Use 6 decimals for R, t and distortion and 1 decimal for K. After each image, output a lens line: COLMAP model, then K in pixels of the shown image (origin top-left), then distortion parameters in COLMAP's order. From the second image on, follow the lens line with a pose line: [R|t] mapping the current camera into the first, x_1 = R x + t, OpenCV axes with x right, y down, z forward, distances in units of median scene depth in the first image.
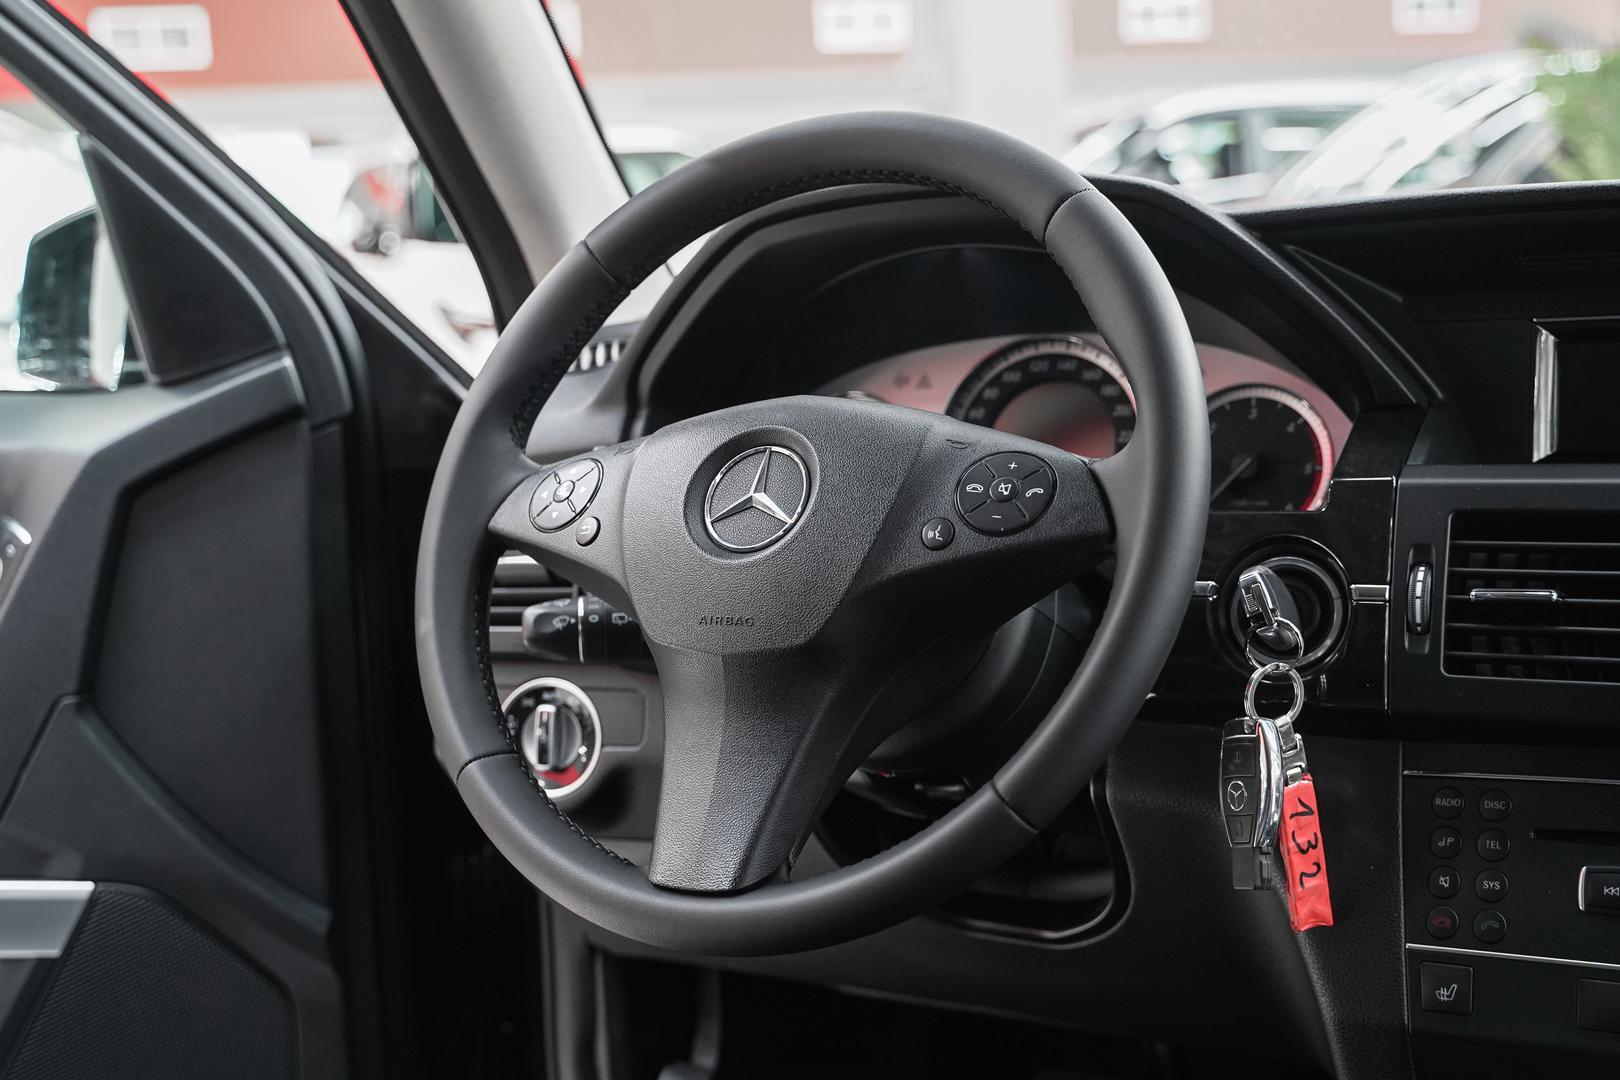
lens RADIAL K [[2094.5, 0, 790.5], [0, 2094.5, 519.6], [0, 0, 1]] dist [0.005483, 0.000000]
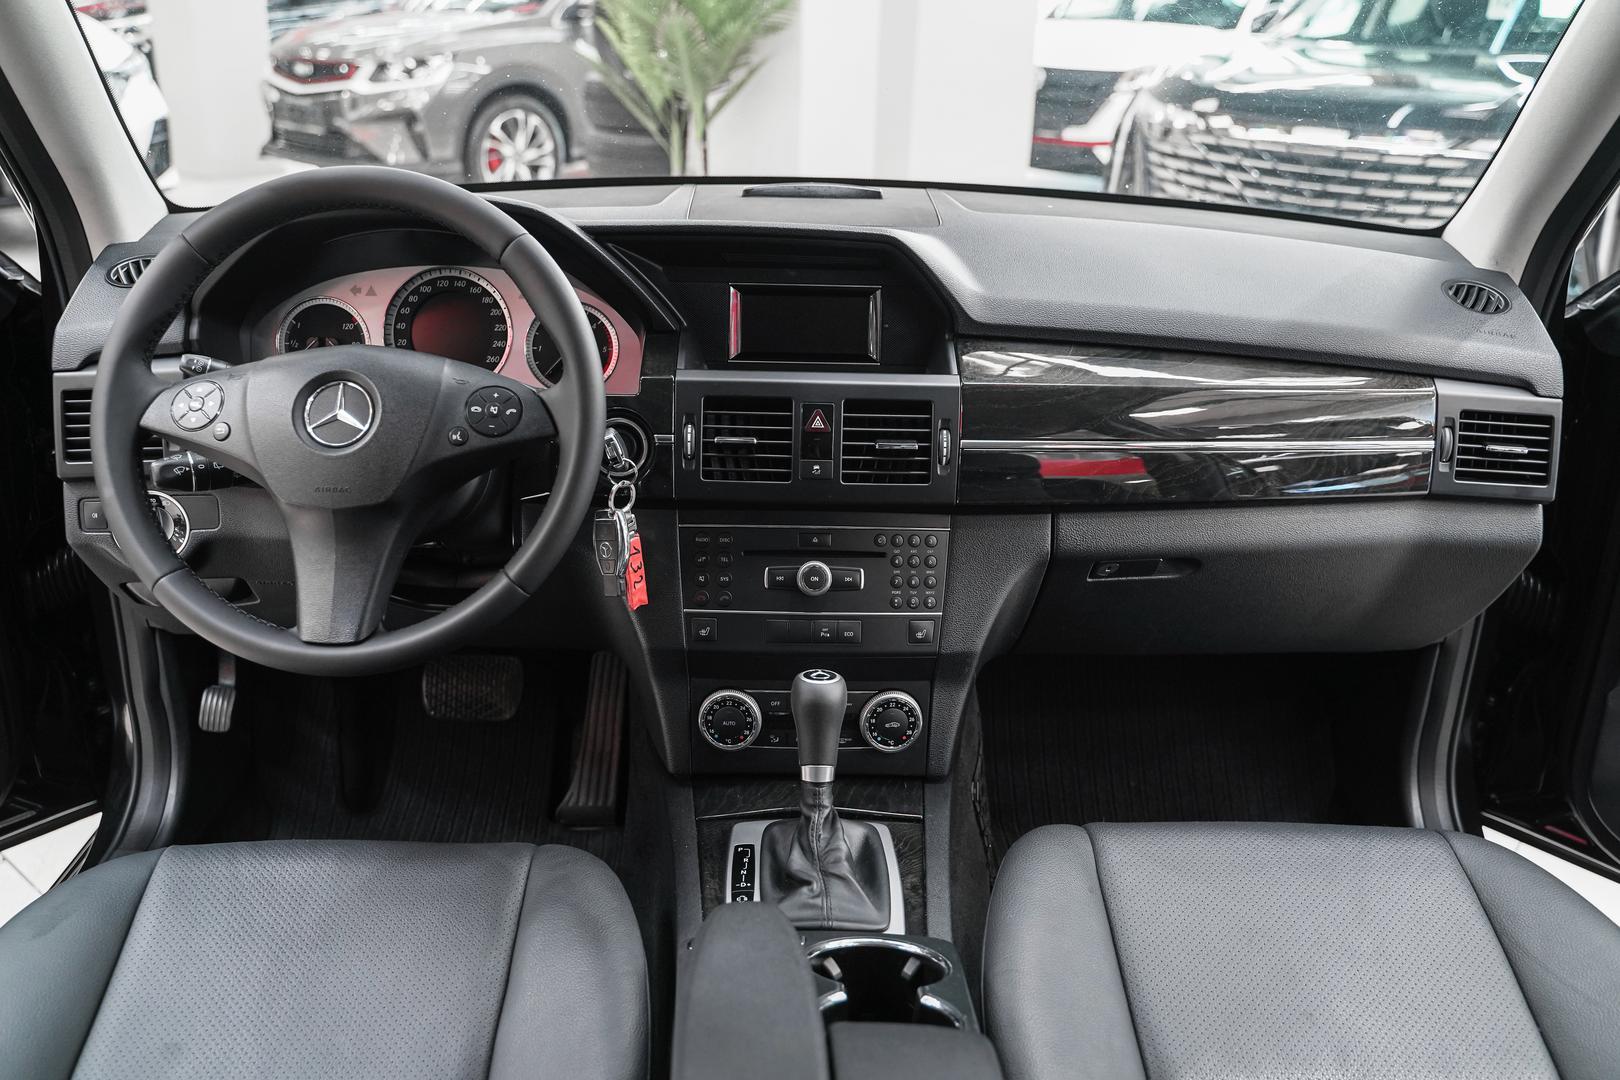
lens RADIAL K [[1311.3, 0, 800.3], [0, 1311.3, 560.3], [0, 0, 1]] dist [-0.020008, 0.025328]
pose [[0.867190, -0.117381, 0.483946, -0.212709], [-0.015862, 0.964818, 0.262440, -0.174588], [-0.497725, -0.235262, 0.834818, -0.105708]]
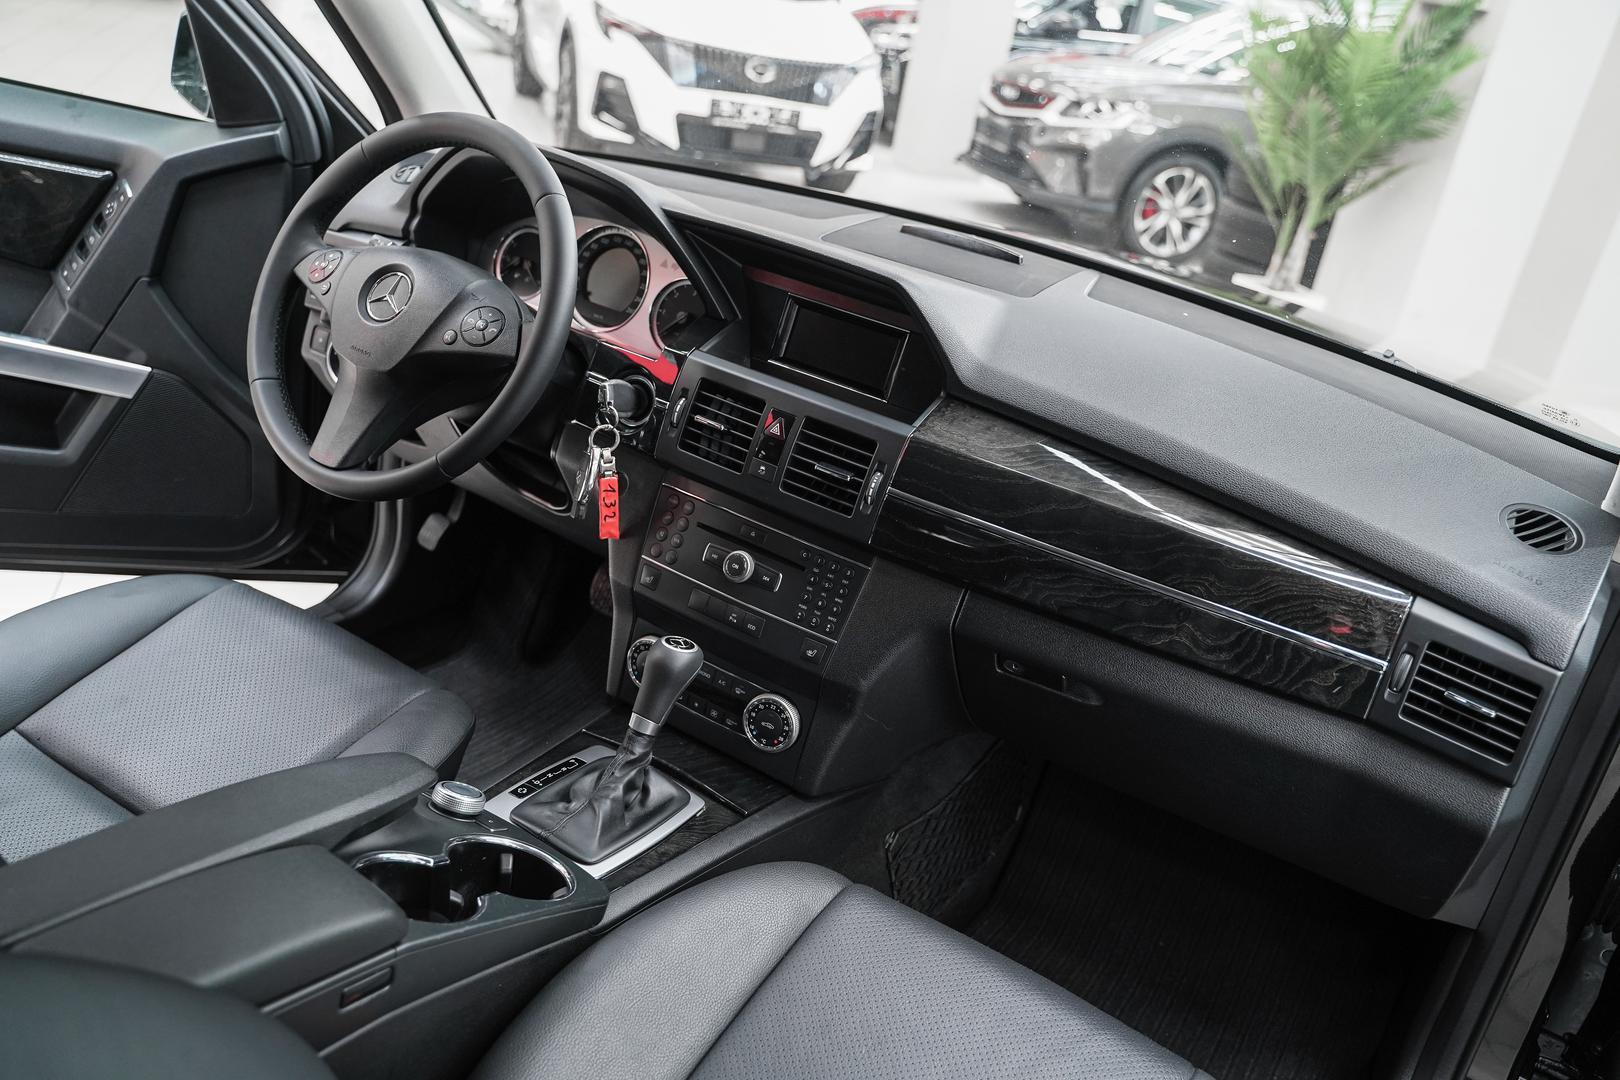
lens RADIAL K [[1311.3, 0, 813.6], [0, 1311.3, 541.5], [0, 0, 1]] dist [-0.020008, 0.025328]
pose [[0.971379, 0.234970, 0.034813, 0.409794], [-0.235248, 0.931345, 0.277948, -0.247273], [0.032887, -0.278182, 0.959965, -0.358625]]
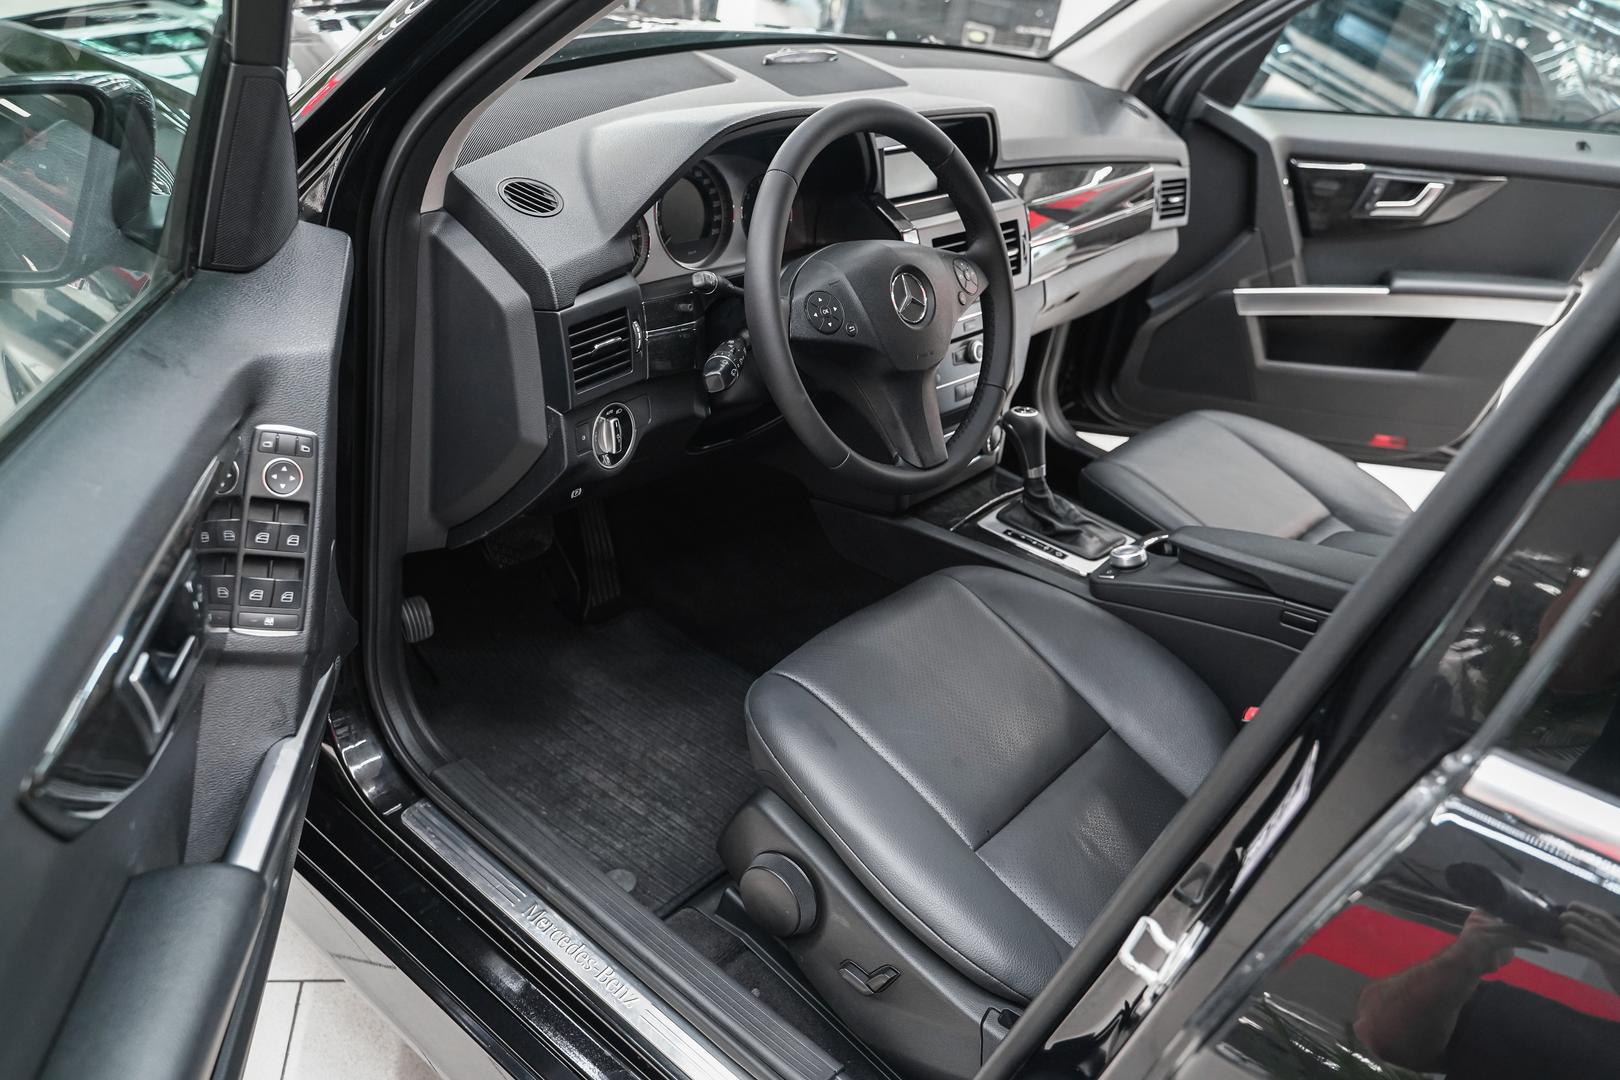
lens RADIAL K [[1311.3, 0, 818.9], [0, 1311.3, 550.8], [0, 0, 1]] dist [-0.020008, 0.025328]
pose [[0.188734, -0.419835, 0.887760, -1.375387], [-0.045086, 0.899349, 0.434901, -0.367886], [-0.980993, -0.122106, 0.150809, 0.809857]]
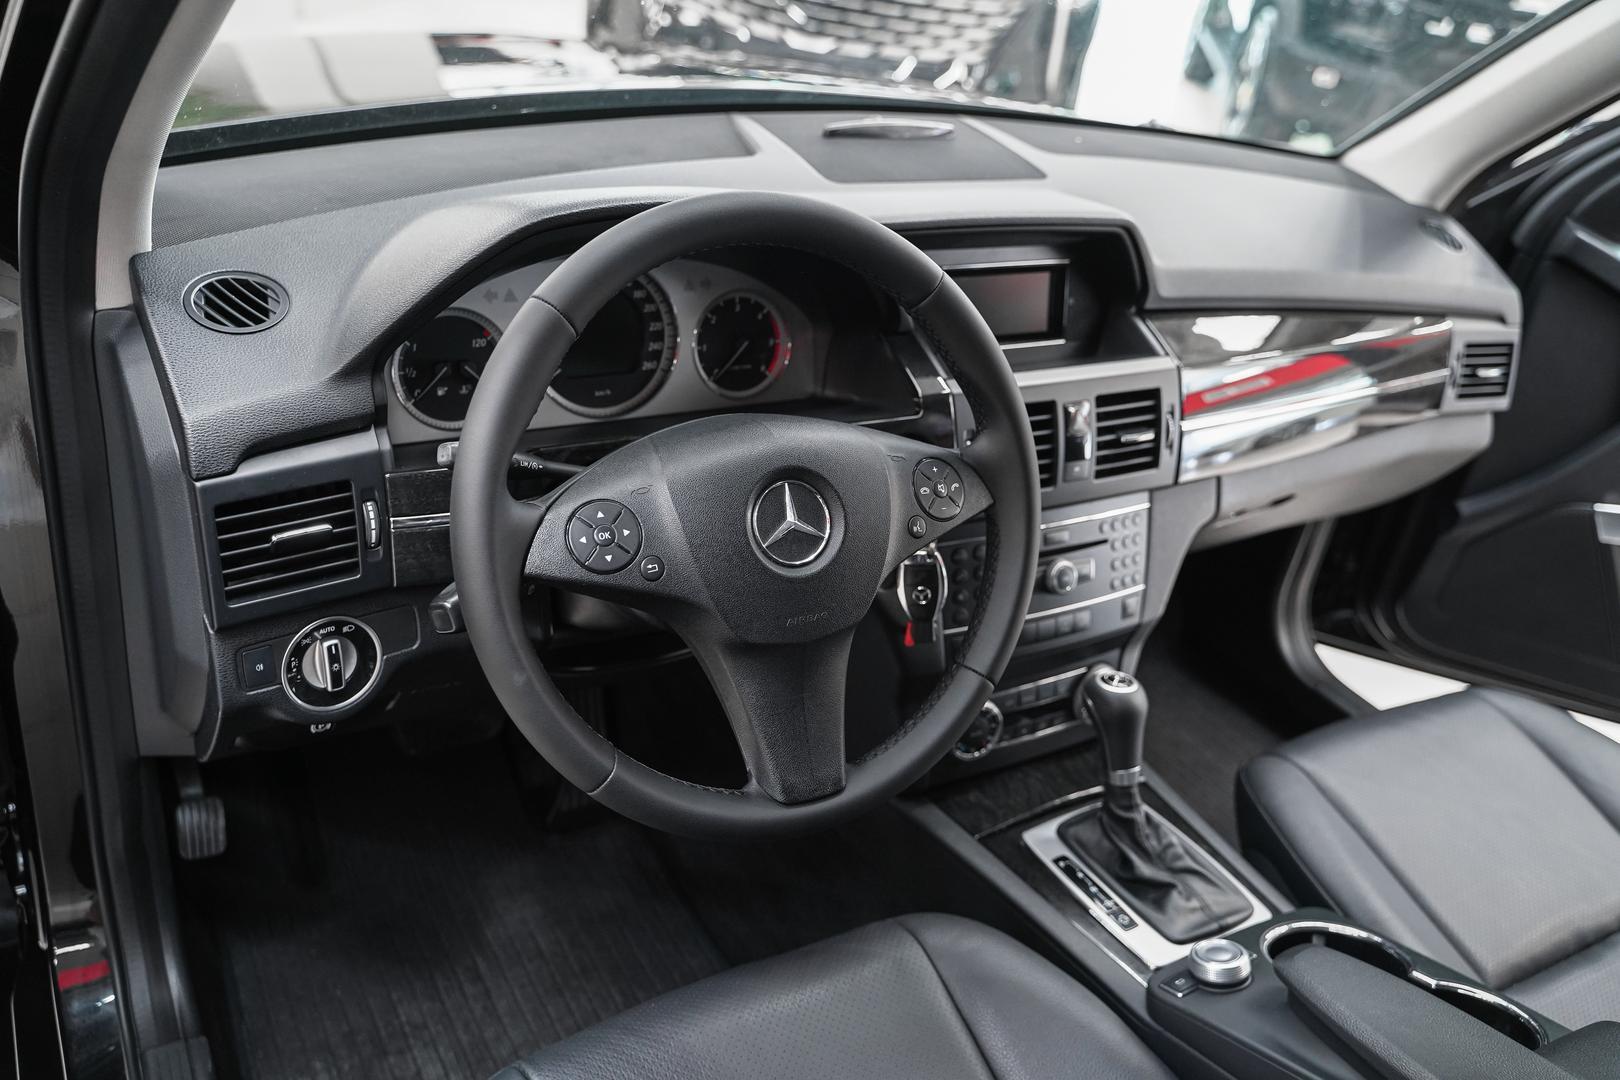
lens RADIAL K [[1311.3, 0, 818.5], [0, 1311.3, 536.1], [0, 0, 1]] dist [-0.020008, 0.025328]
pose [[0.504602, -0.310011, 0.805773, -0.678006], [-0.066122, 0.916689, 0.394092, -0.330675], [-0.860816, -0.252139, 0.442065, 0.573714]]
